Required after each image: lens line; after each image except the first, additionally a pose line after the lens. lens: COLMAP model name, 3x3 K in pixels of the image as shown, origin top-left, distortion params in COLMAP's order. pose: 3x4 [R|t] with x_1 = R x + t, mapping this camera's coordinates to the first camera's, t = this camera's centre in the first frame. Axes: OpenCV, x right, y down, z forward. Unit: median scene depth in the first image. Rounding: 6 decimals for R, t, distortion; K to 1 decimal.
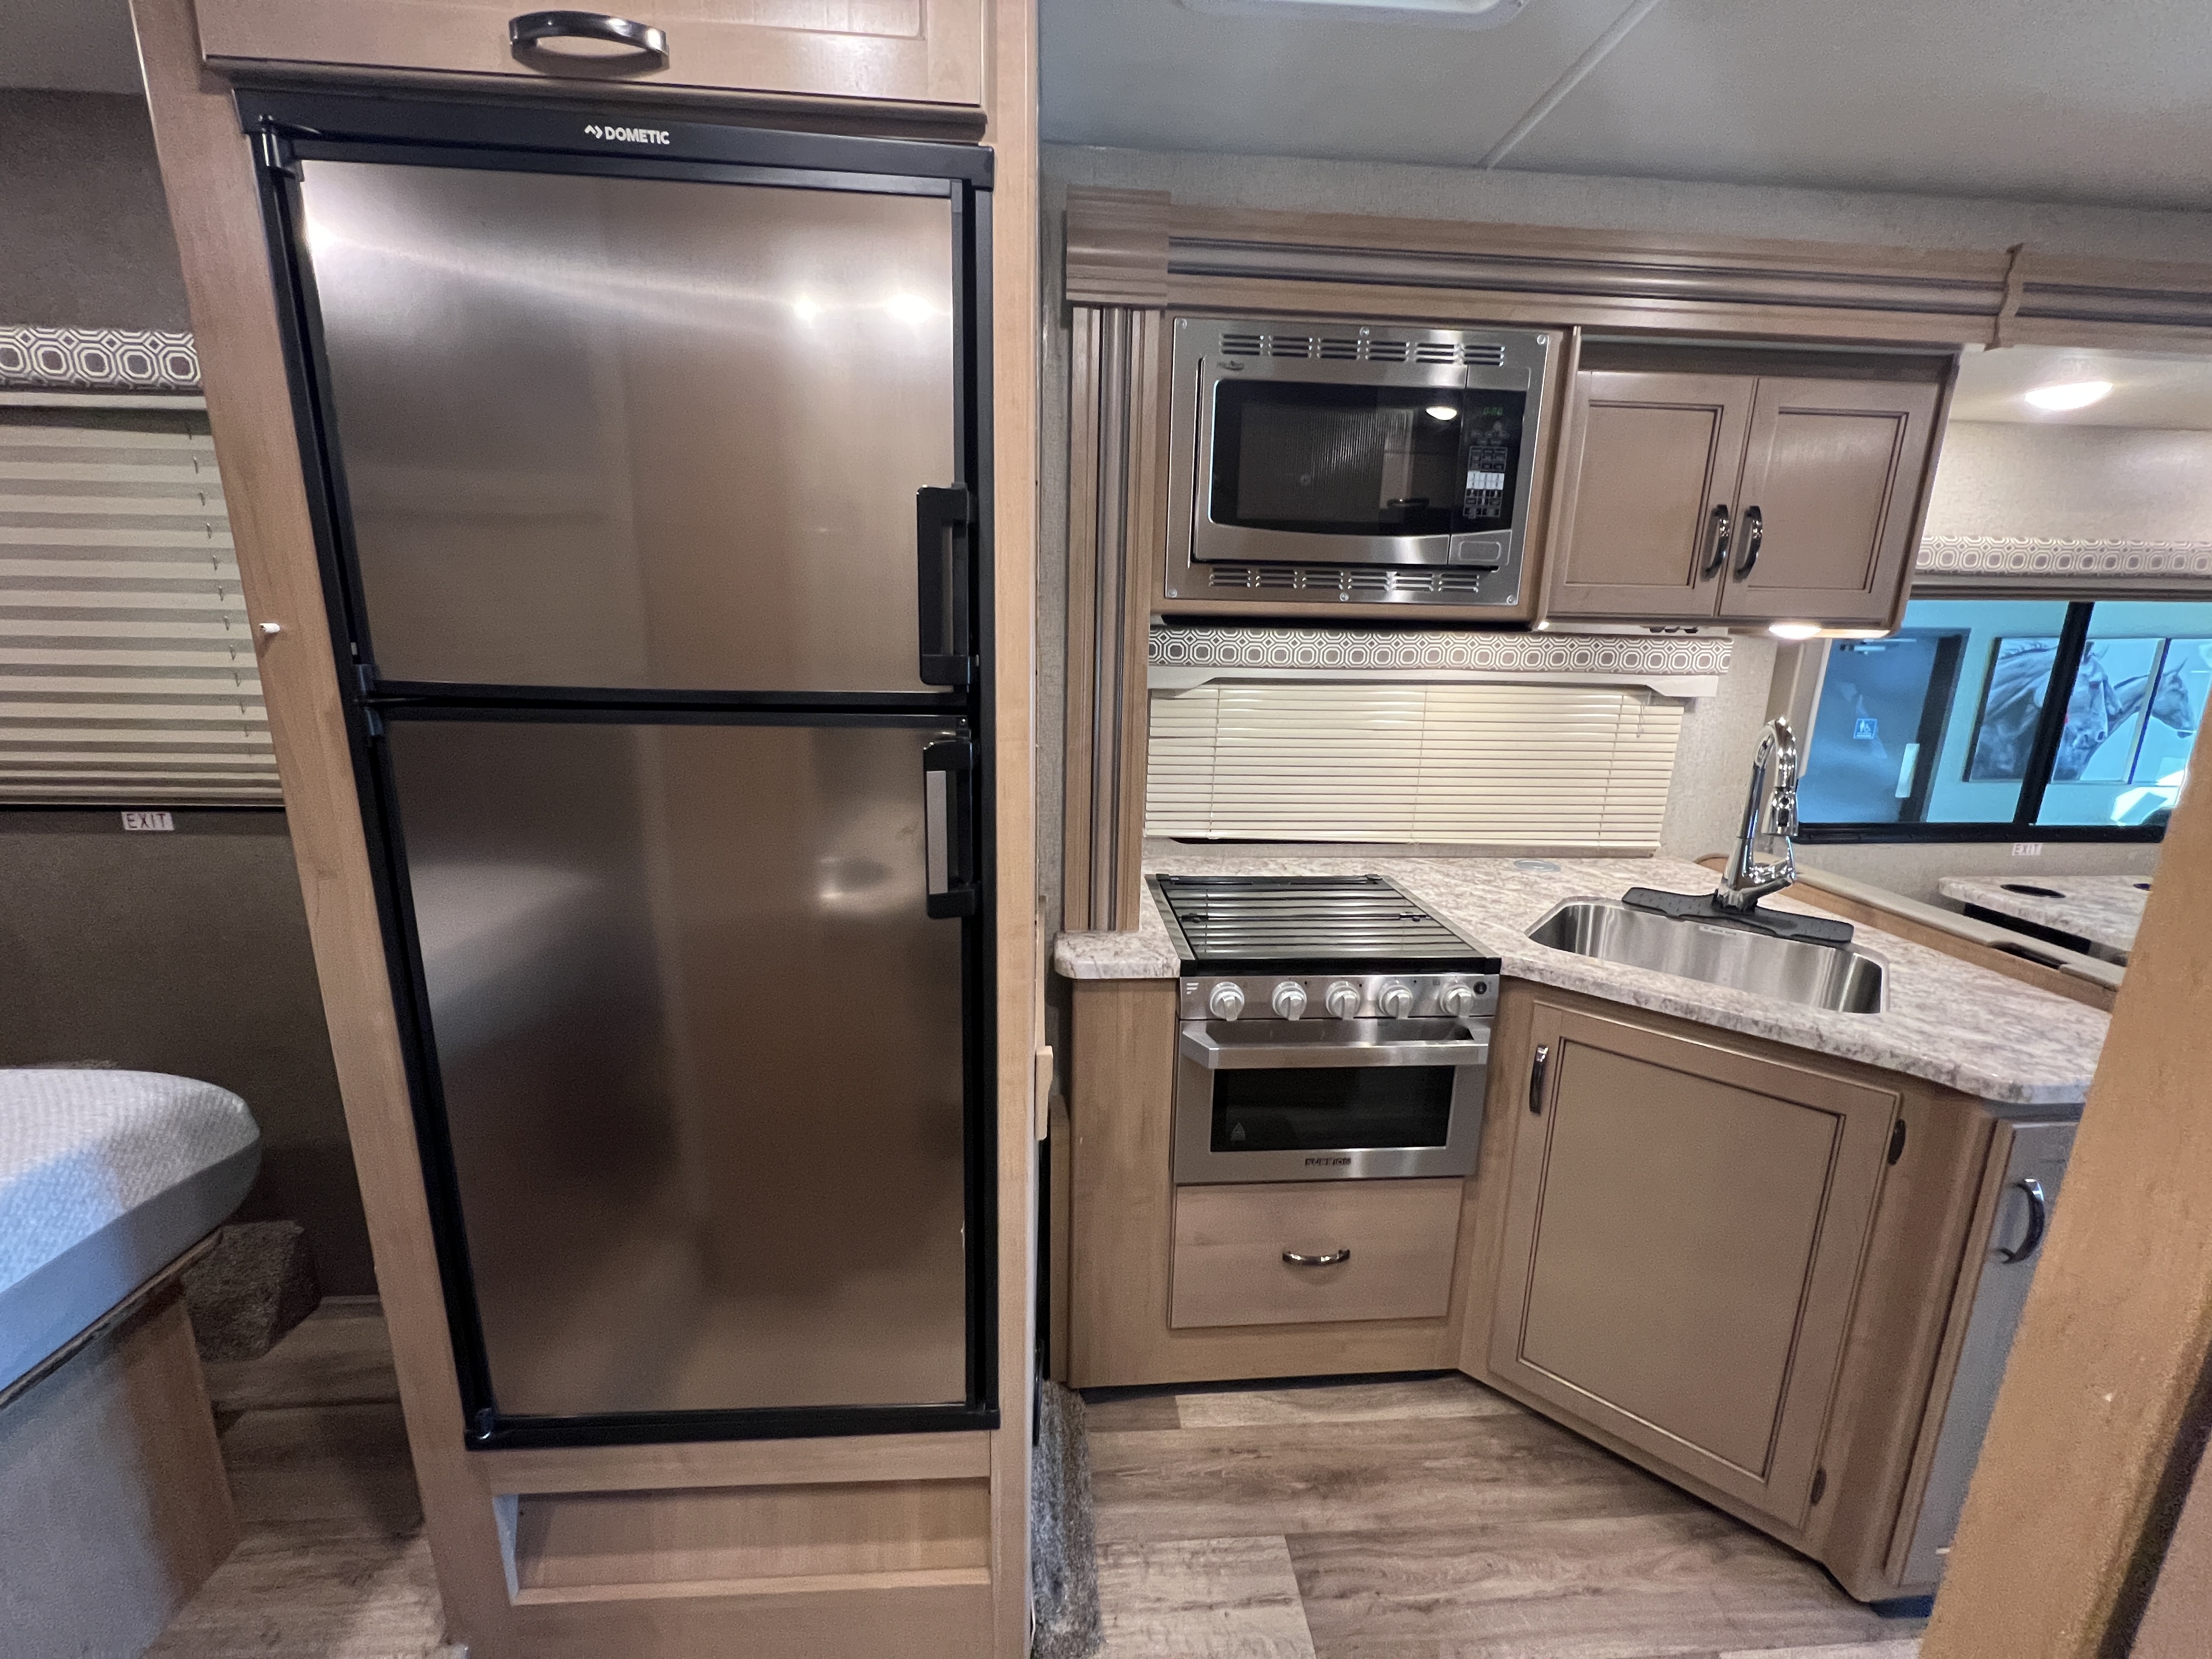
lens RADIAL K [[882.9, 0, 1098.1], [0, 882.9, 827.5], [0, 0, 1]] dist [-0.002769, -0.000062]
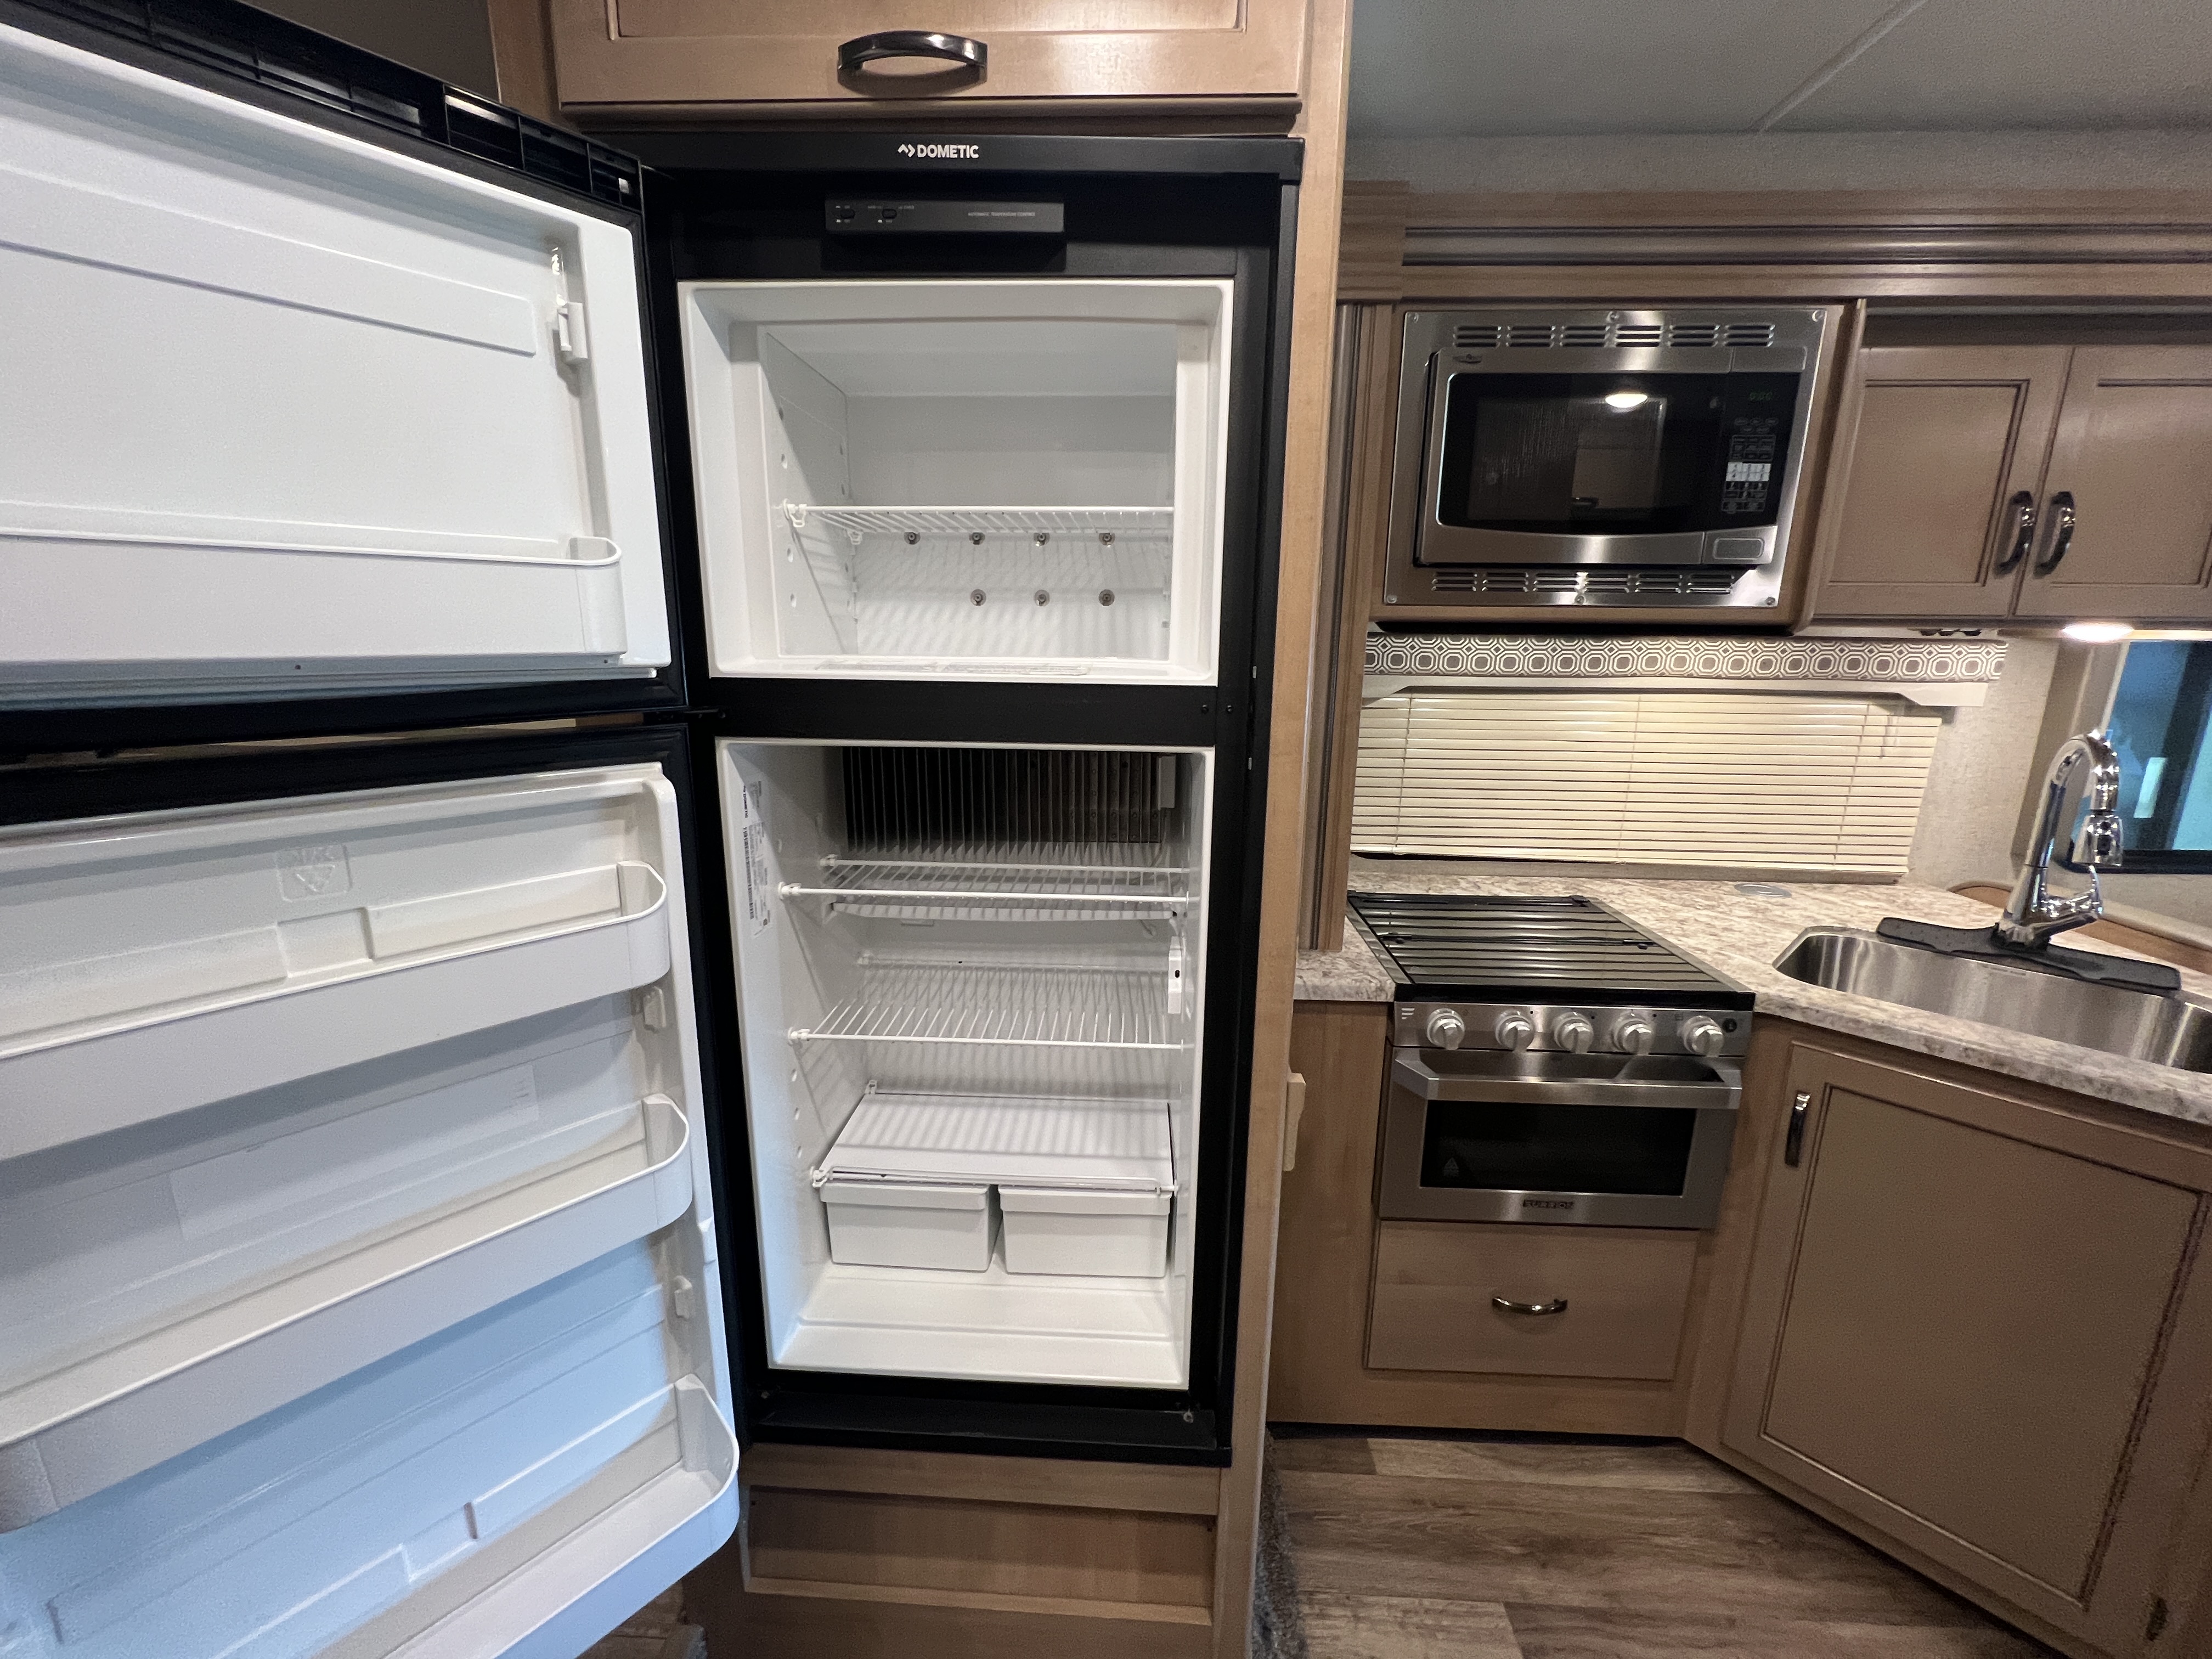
lens RADIAL K [[882.9, 0, 1097.7], [0, 882.9, 828.0], [0, 0, 1]] dist [-0.002769, -0.000062]
pose [[0.993158, 0.015775, -0.115707, -0.110578], [-0.016550, 0.999847, -0.005741, -0.006393], [0.115598, 0.007617, 0.993267, 0.014420]]
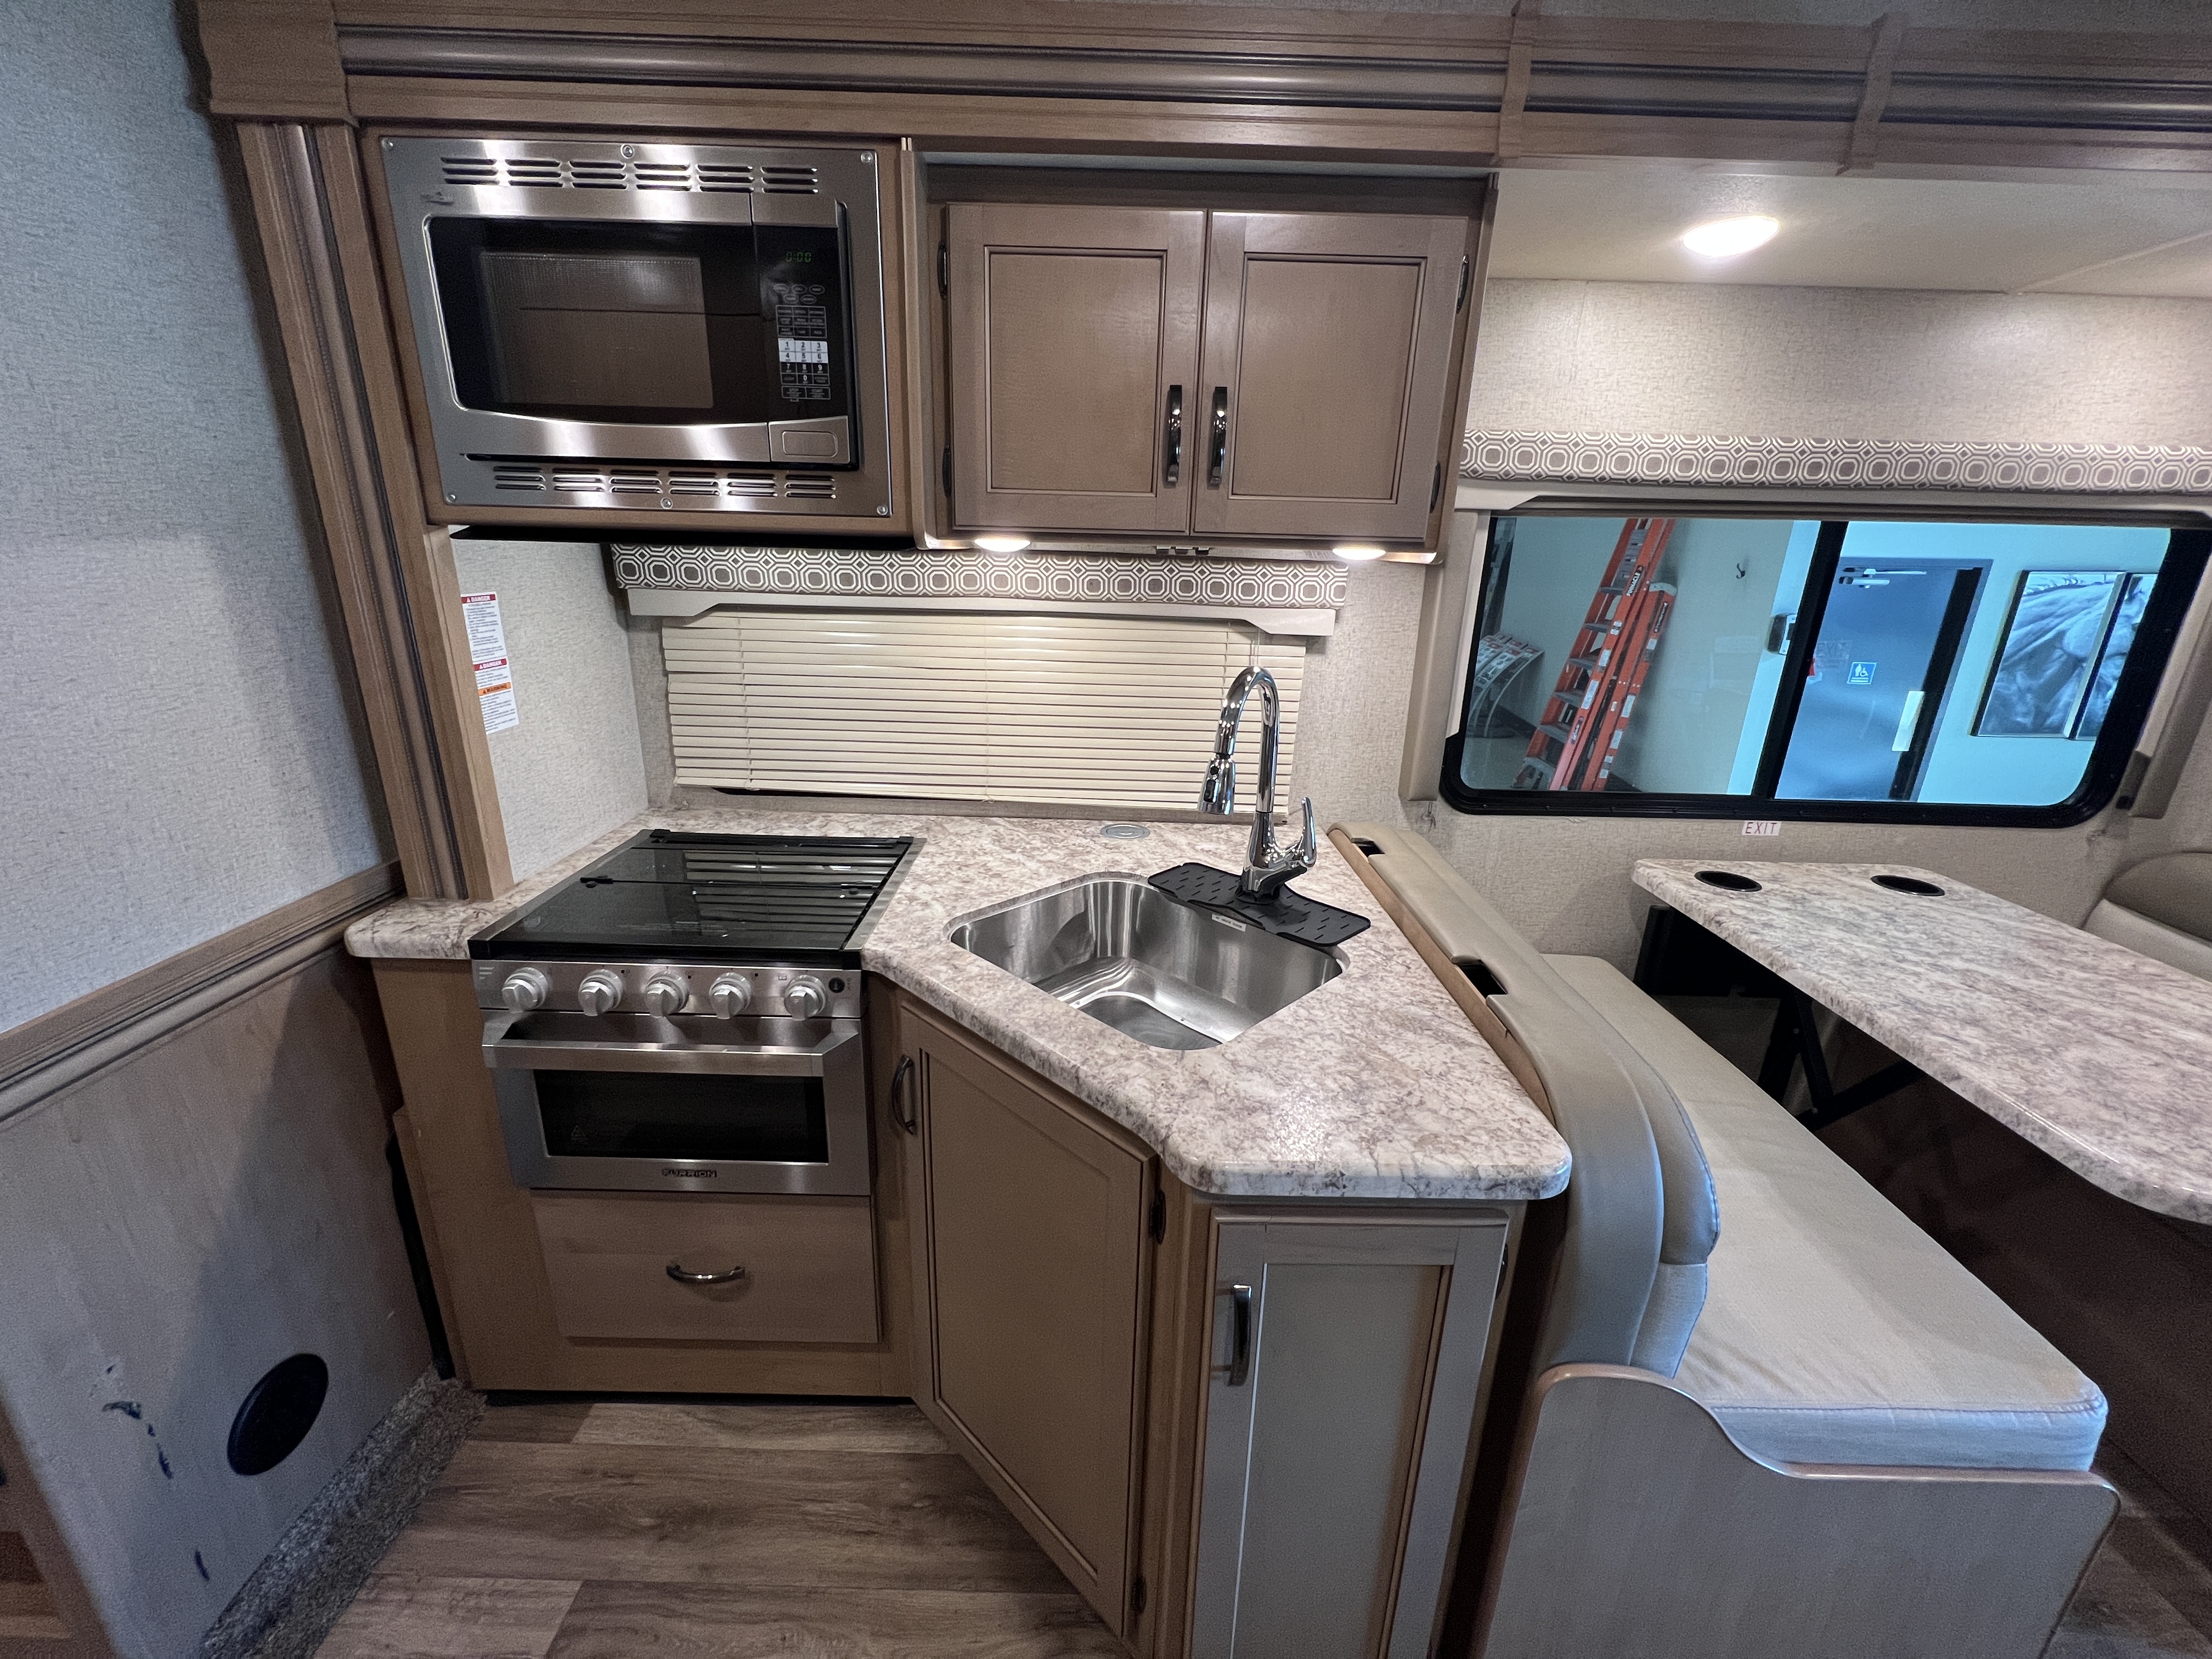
lens RADIAL K [[882.9, 0, 1099.6], [0, 882.9, 827.1], [0, 0, 1]] dist [-0.002769, -0.000062]
pose [[0.997263, 0.030376, -0.067410, 0.703675], [-0.024917, 0.996452, 0.080393, -0.038822], [0.069613, -0.078493, 0.994481, 0.191206]]
